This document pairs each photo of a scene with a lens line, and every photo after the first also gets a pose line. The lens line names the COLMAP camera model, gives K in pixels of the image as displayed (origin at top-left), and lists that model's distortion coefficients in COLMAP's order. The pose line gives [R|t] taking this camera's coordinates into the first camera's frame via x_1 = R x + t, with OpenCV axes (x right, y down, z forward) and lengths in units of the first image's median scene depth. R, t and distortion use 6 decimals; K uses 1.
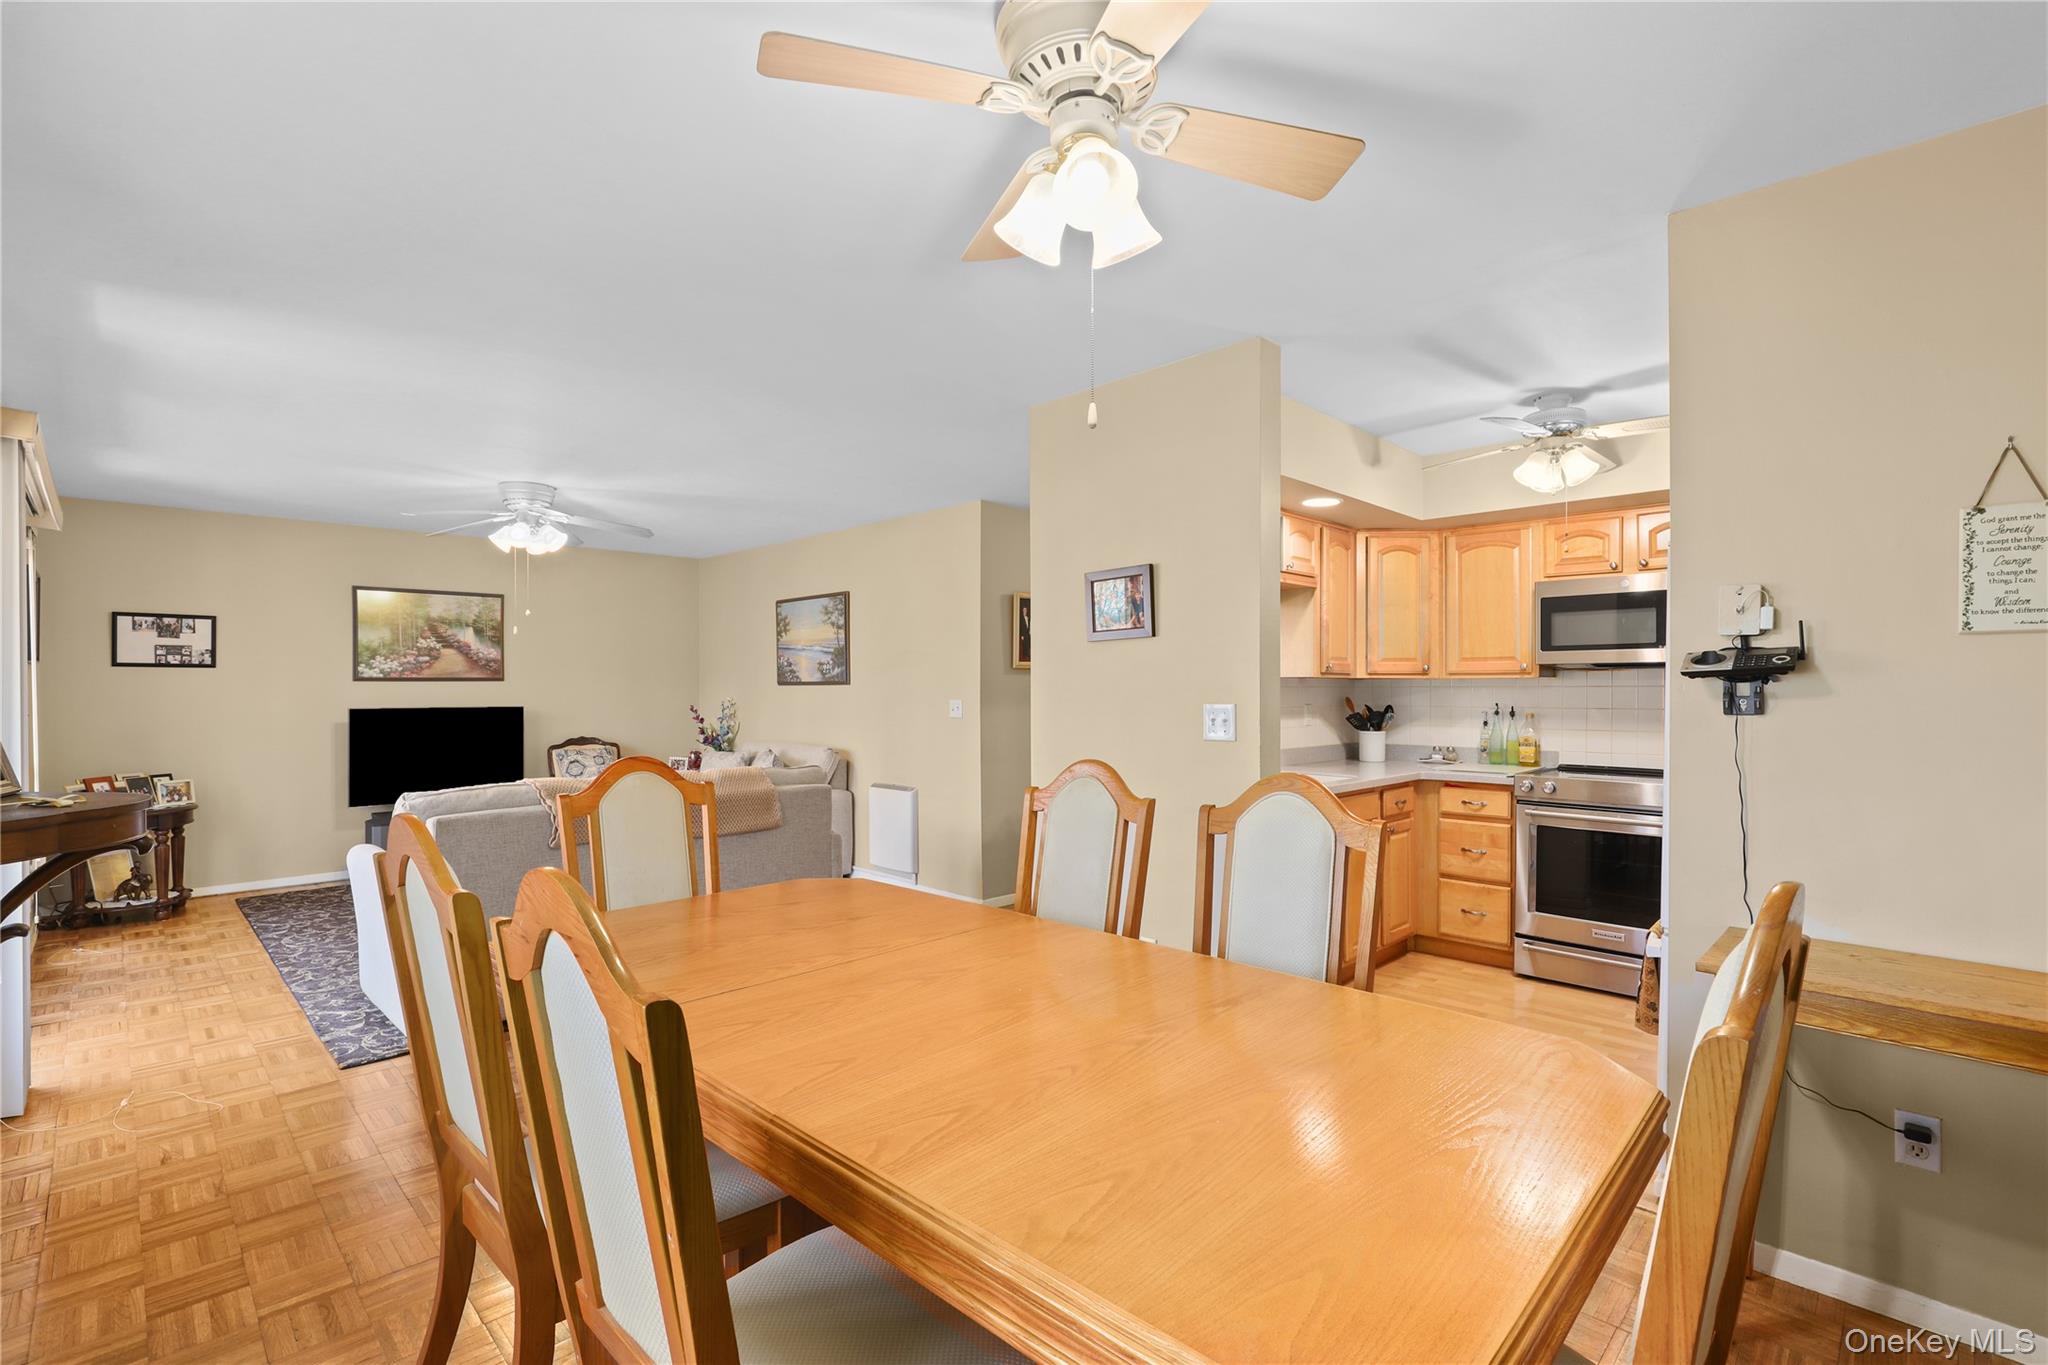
lens RADIAL K [[942.9, 0, 1019.0], [0, 942.9, 690.8], [0, 0, 1]] dist [-0.010016, 0.002662]
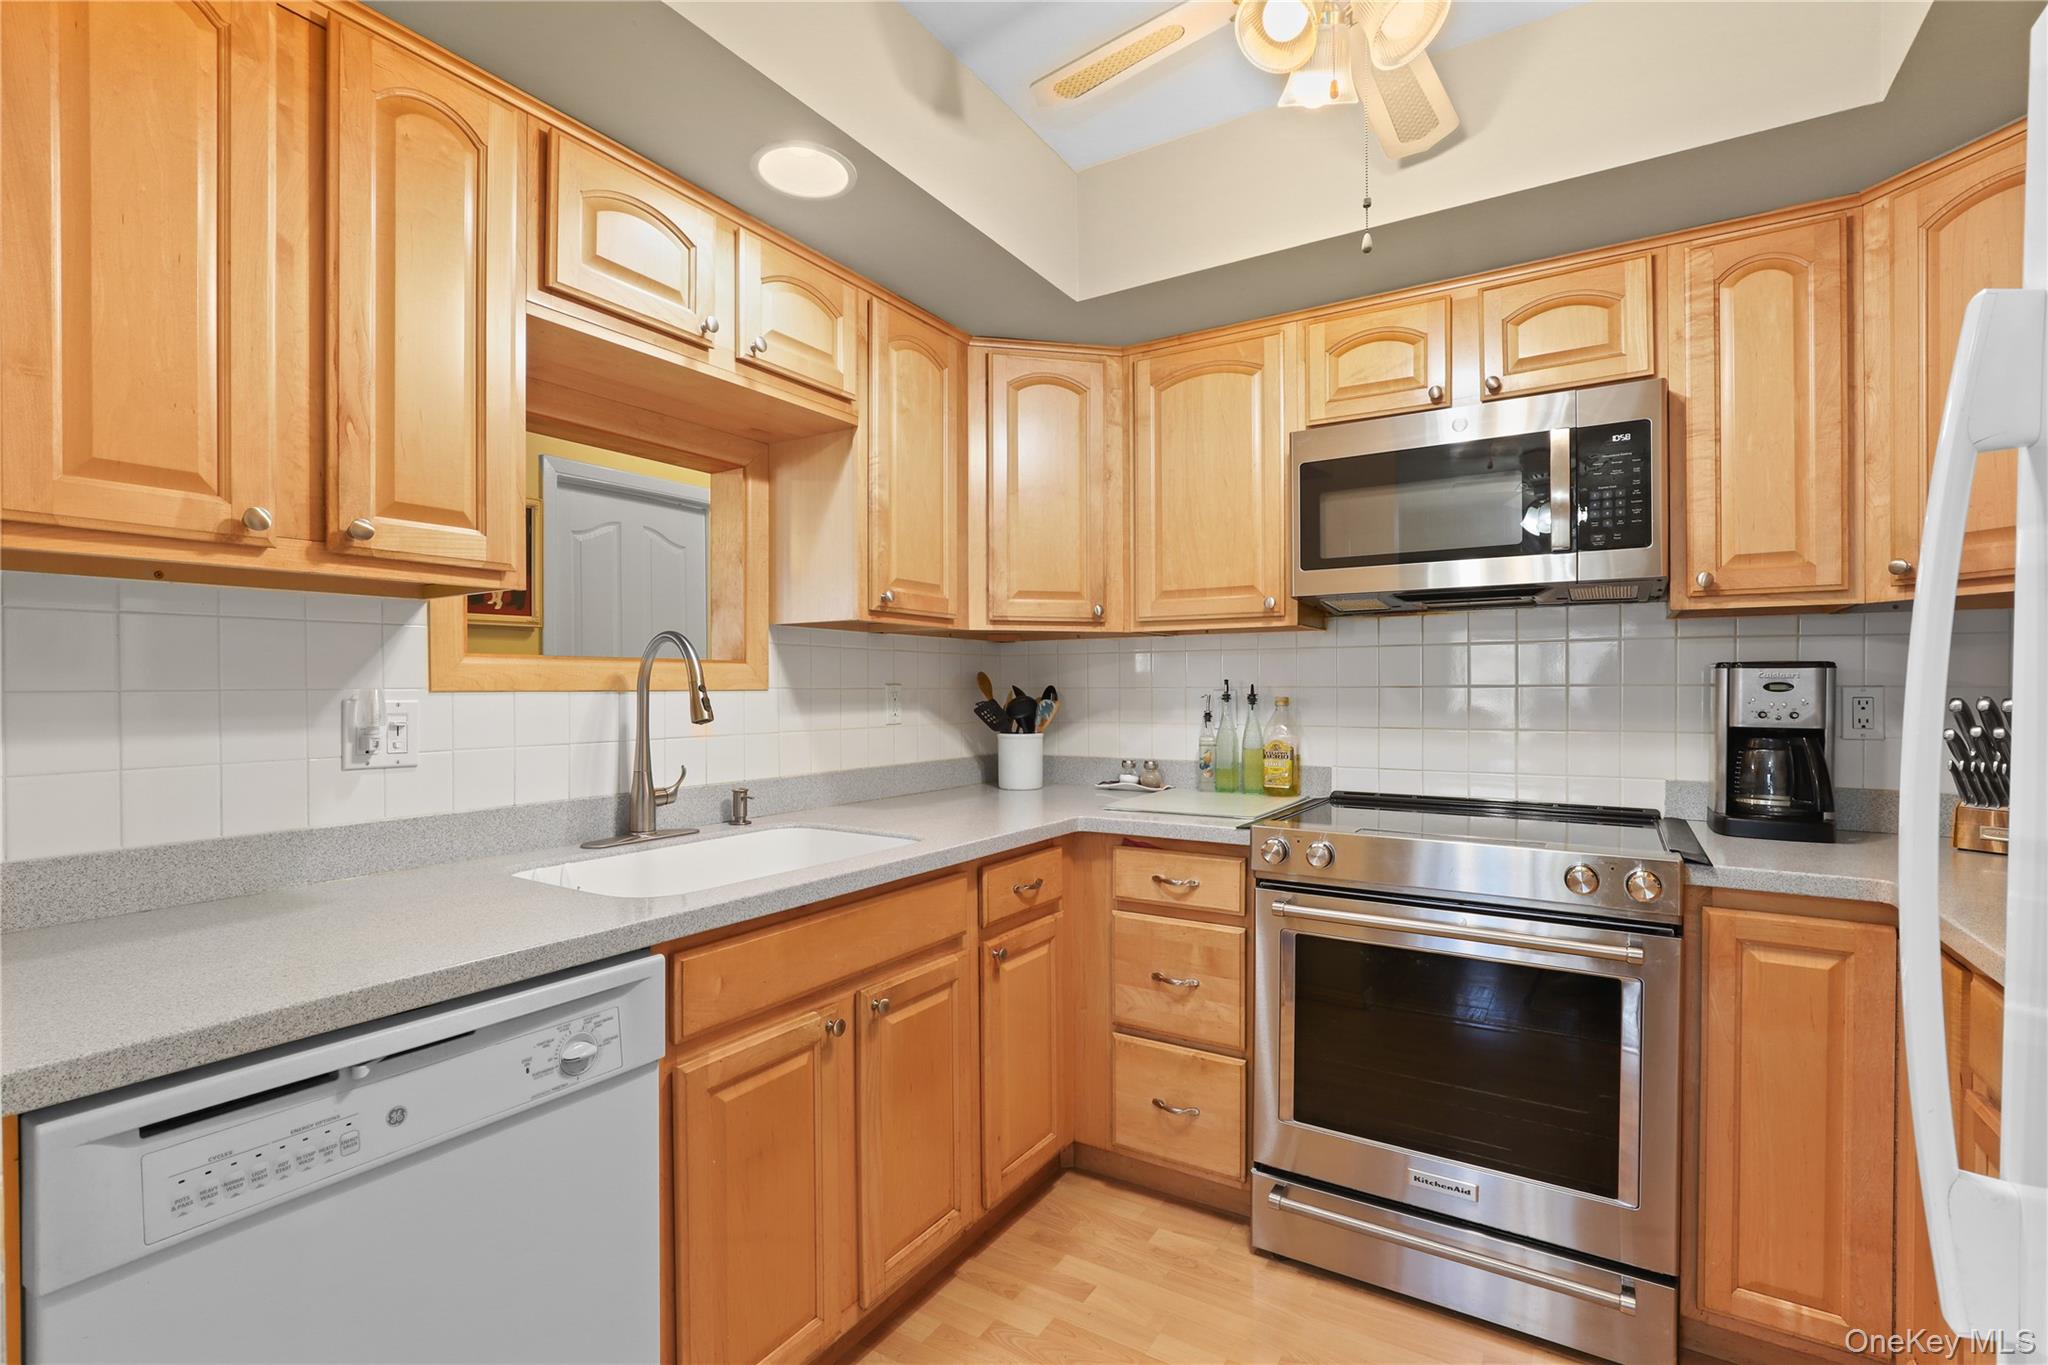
lens RADIAL K [[940.2, 0, 1014.5], [0, 940.2, 693.4], [0, 0, 1]] dist [-0.015929, 0.001518]
pose [[0.976537, -0.004877, 0.215293, 0.288894], [0.004209, 0.999985, 0.003562, 0.019875], [-0.215307, -0.002572, 0.976543, 0.527897]]
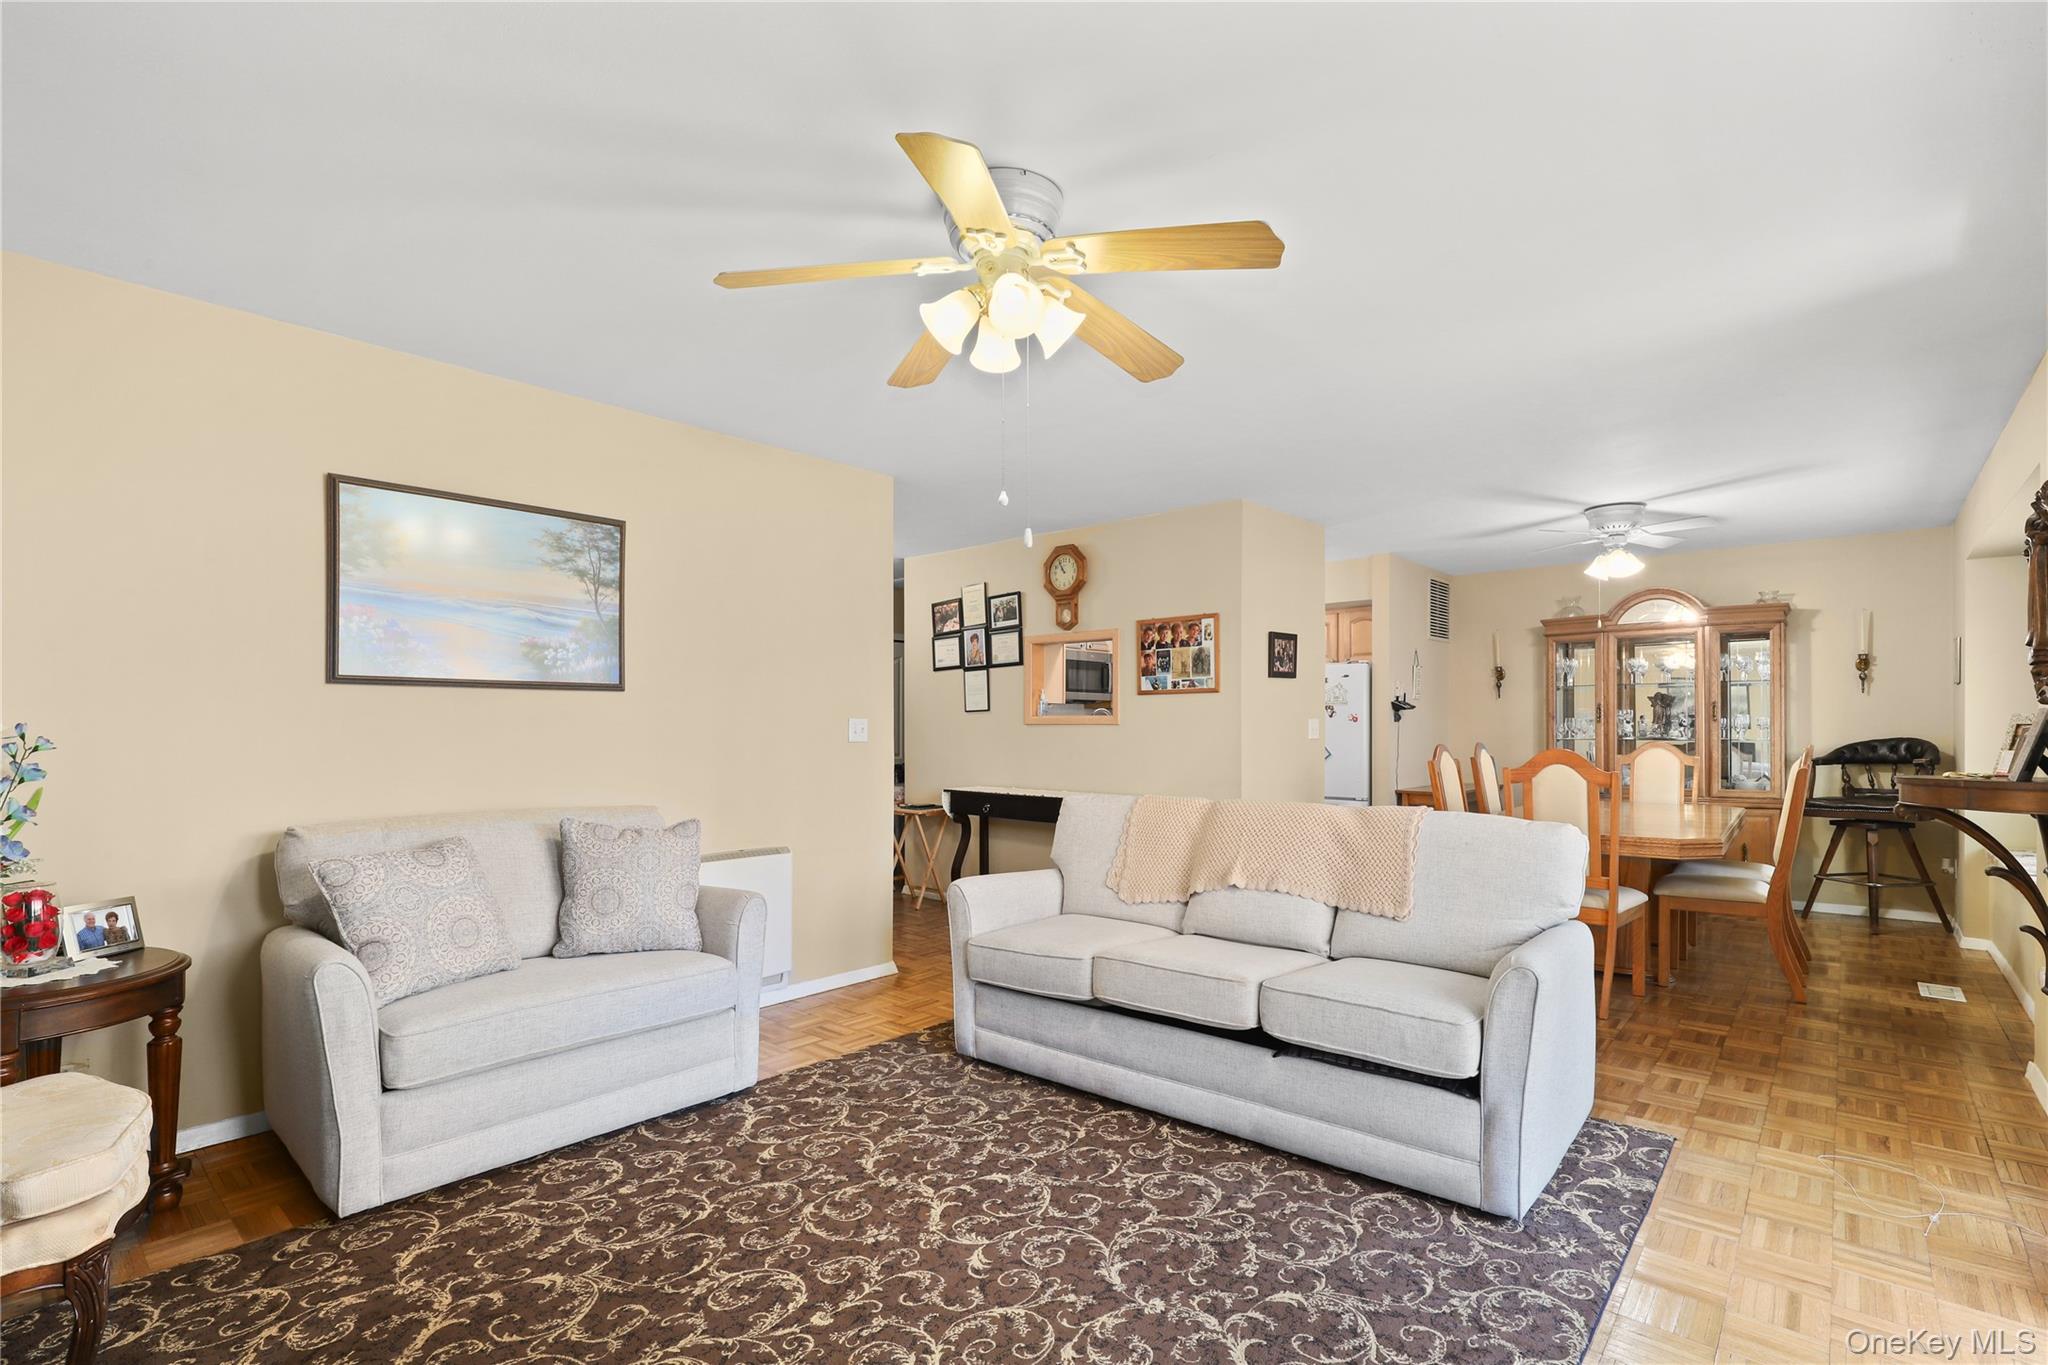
lens RADIAL K [[958.3, 0, 1020.4], [0, 958.3, 712.1], [0, 0, 1]] dist [0.021802, -0.036159]
pose [[-0.067528, 0.016185, 0.997586, -1.337998], [0.001189, 0.999869, -0.016142, 0.026883], [-0.997717, 0.000096, -0.067538, 1.434565]]
